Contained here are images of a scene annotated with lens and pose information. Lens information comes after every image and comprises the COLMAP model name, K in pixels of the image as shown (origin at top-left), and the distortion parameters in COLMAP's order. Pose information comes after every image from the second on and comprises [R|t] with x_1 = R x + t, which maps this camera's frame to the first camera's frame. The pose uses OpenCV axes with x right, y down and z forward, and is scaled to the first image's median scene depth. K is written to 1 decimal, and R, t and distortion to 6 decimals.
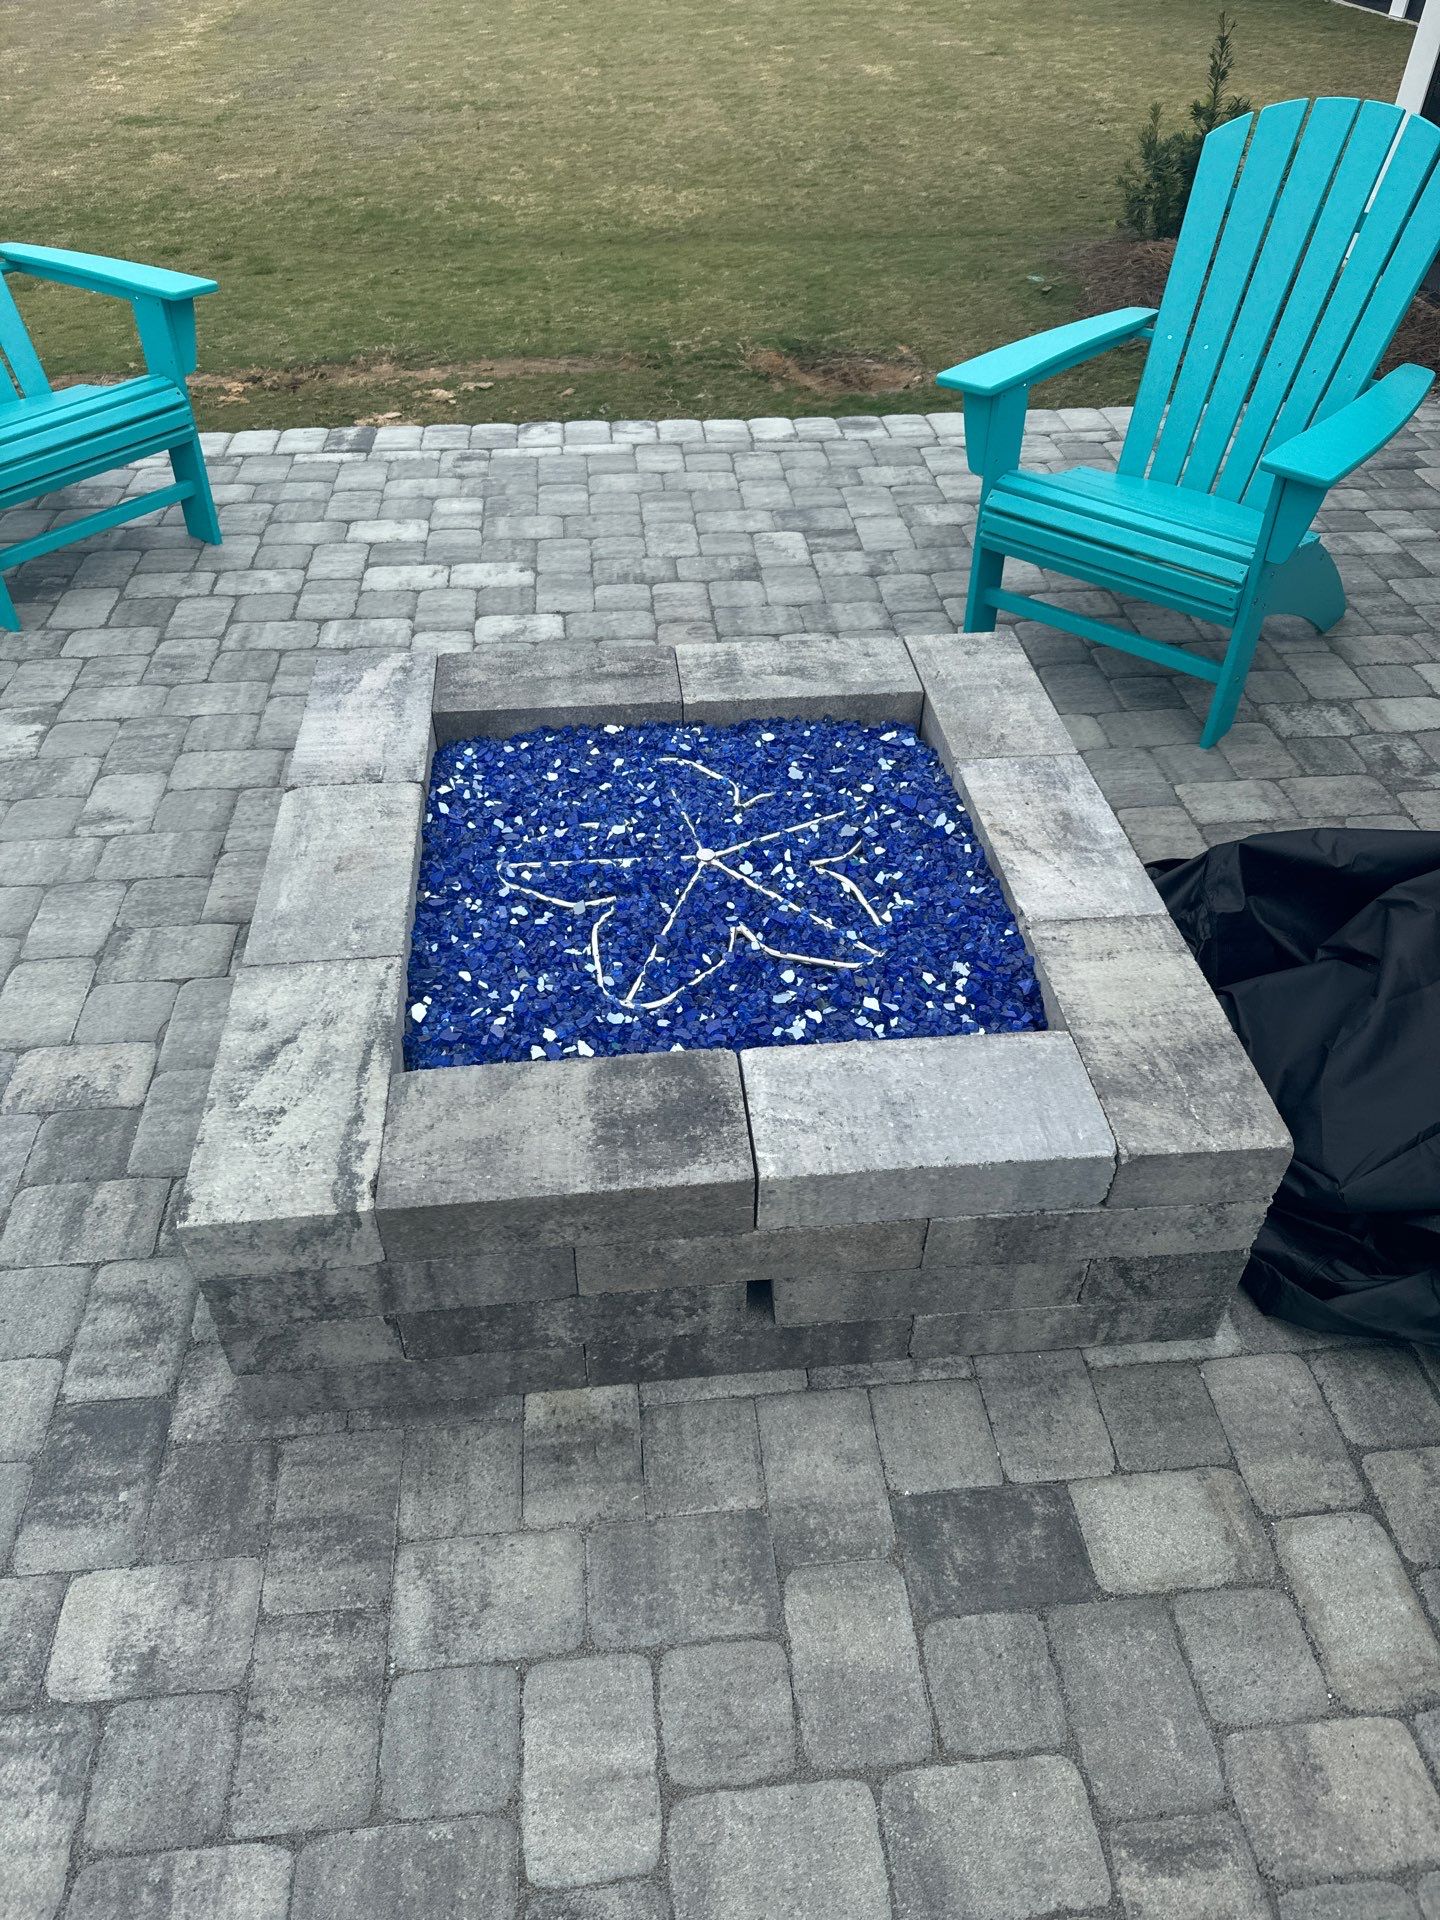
lens RADIAL K [[1336.4, 0, 720.0], [0, 1336.4, 960.0], [0, 0, 1]] dist [0.105271, -0.149487]
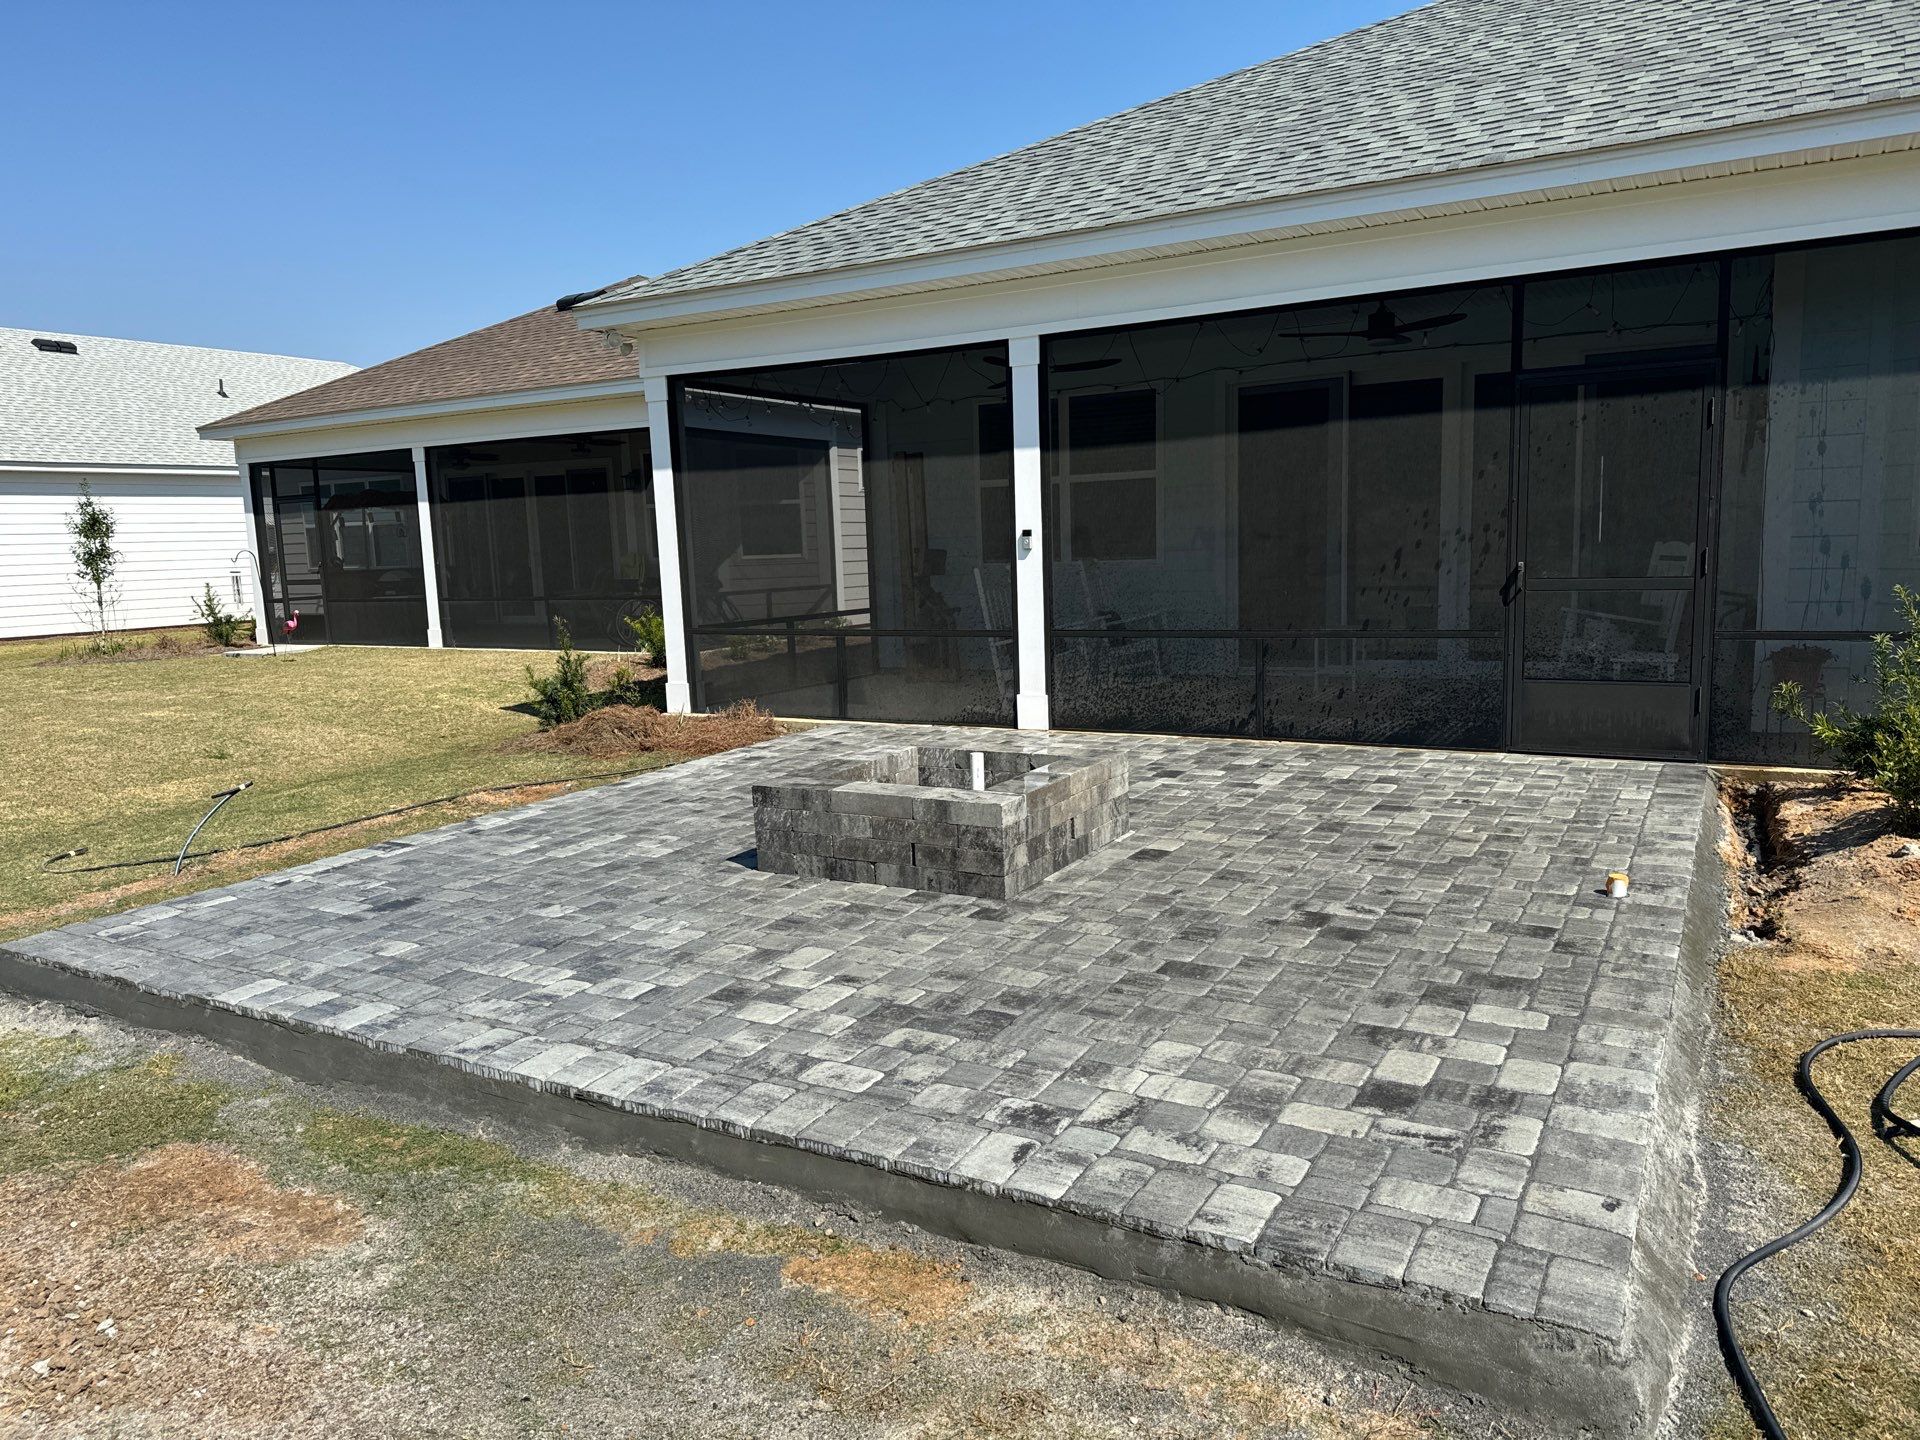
lens RADIAL K [[1336.4, 0, 957.6], [0, 1336.4, 728.0], [0, 0, 1]] dist [0.105271, -0.149487]
pose [[0.583067, -0.159017, 0.796710, -1.944359], [0.569998, 0.778856, -0.261696, 0.534528], [-0.578909, 0.606709, 0.544765, -0.598622]]
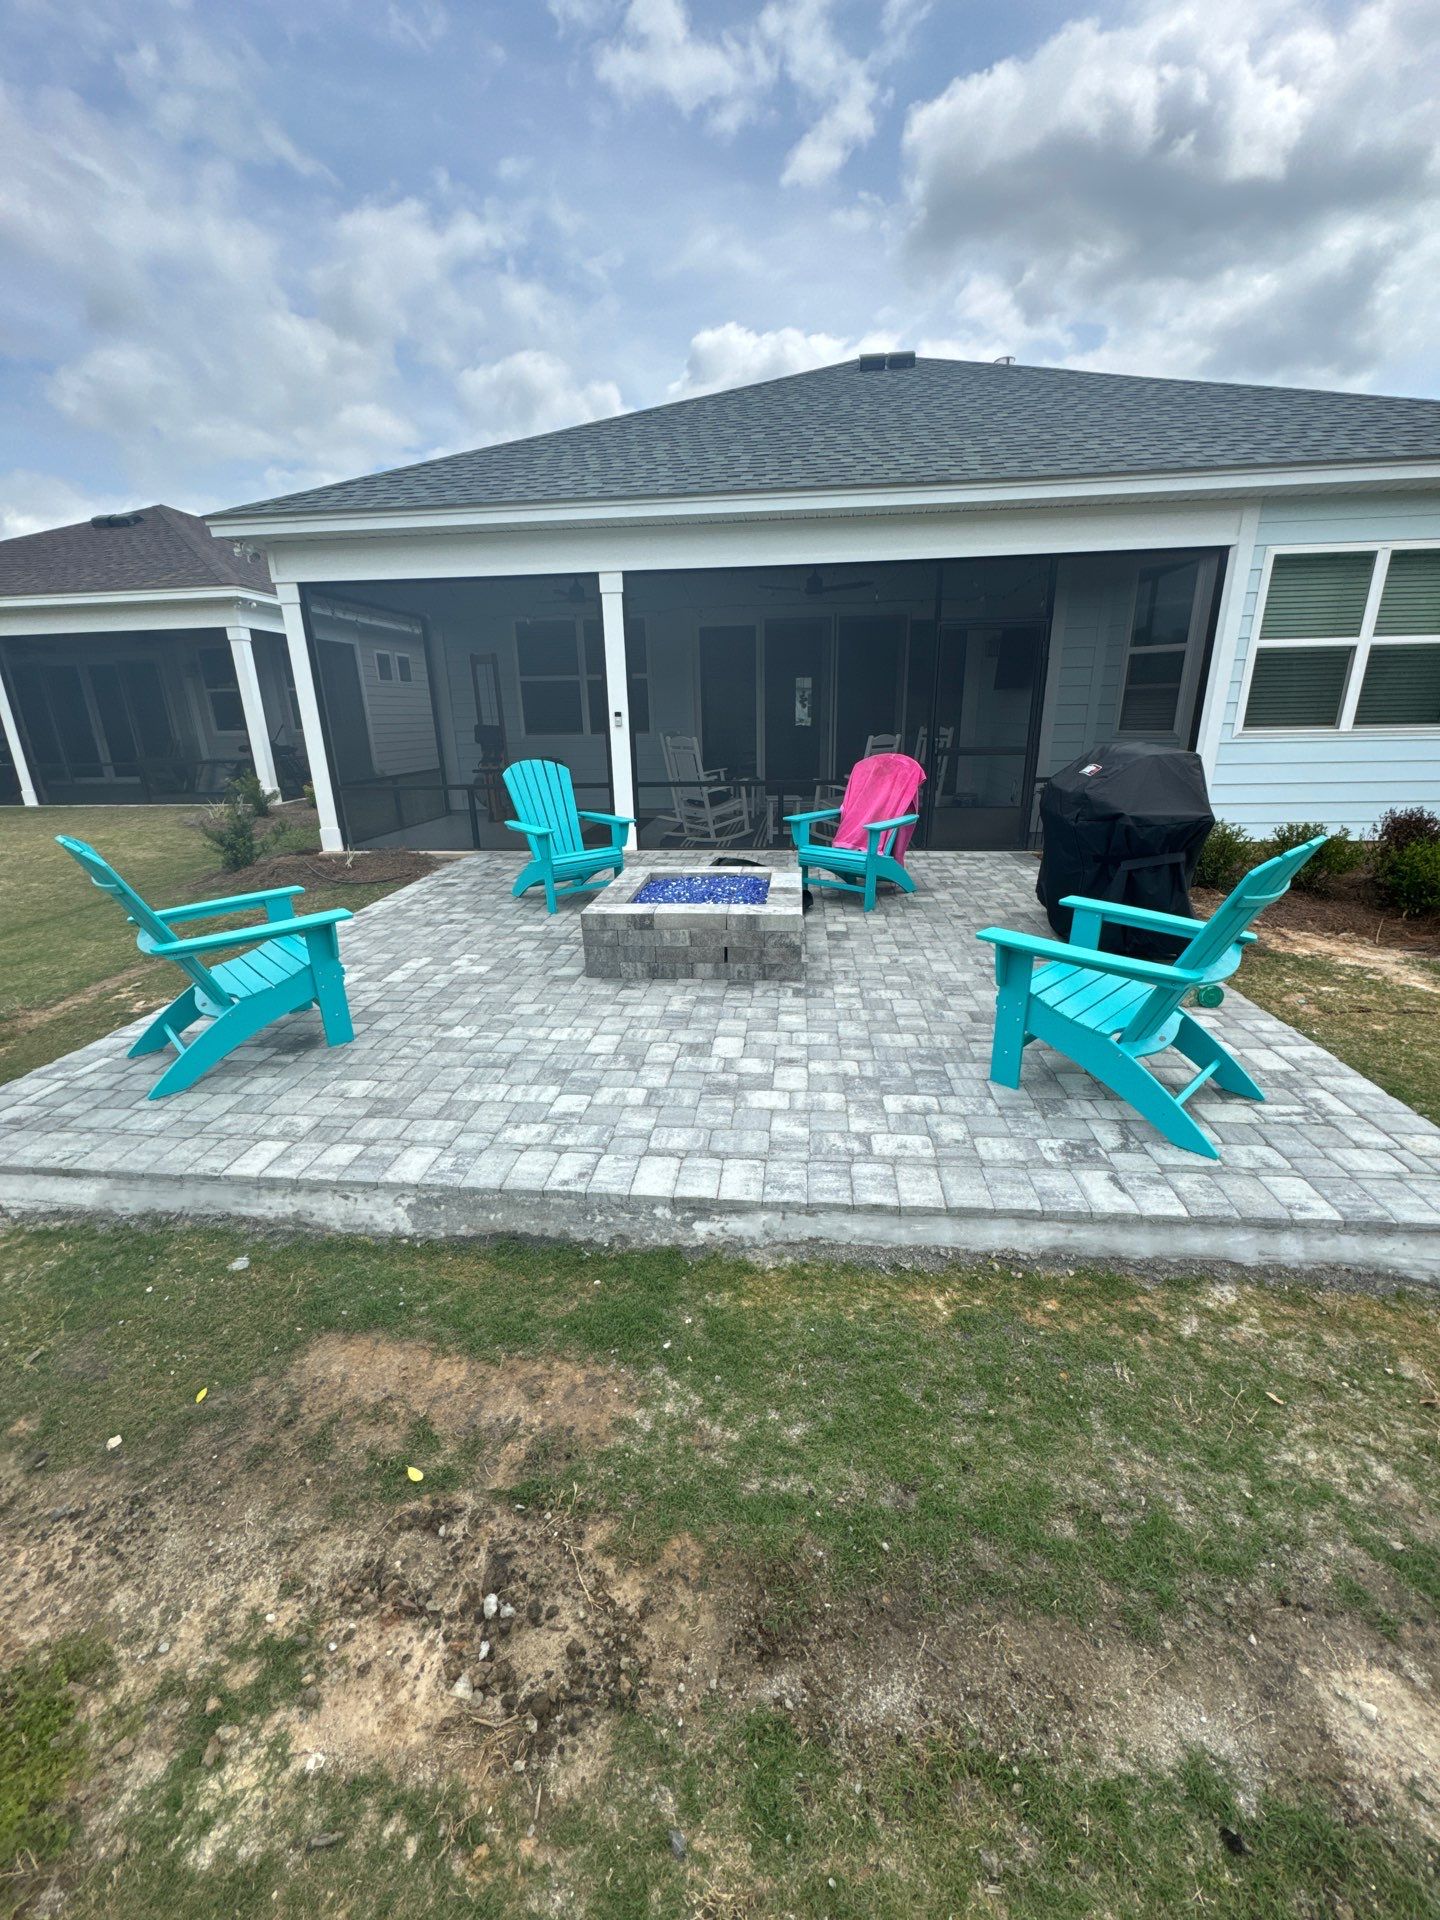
lens RADIAL K [[761.7, 0, 720.0], [0, 761.7, 960.0], [0, 0, 1]] dist [-0.000604, 0.000166]
pose [[0.196370, -0.333251, 0.922162, -1.870086], [0.663335, 0.737749, 0.125354, -0.144347], [-0.722098, 0.587086, 0.365928, 0.158365]]
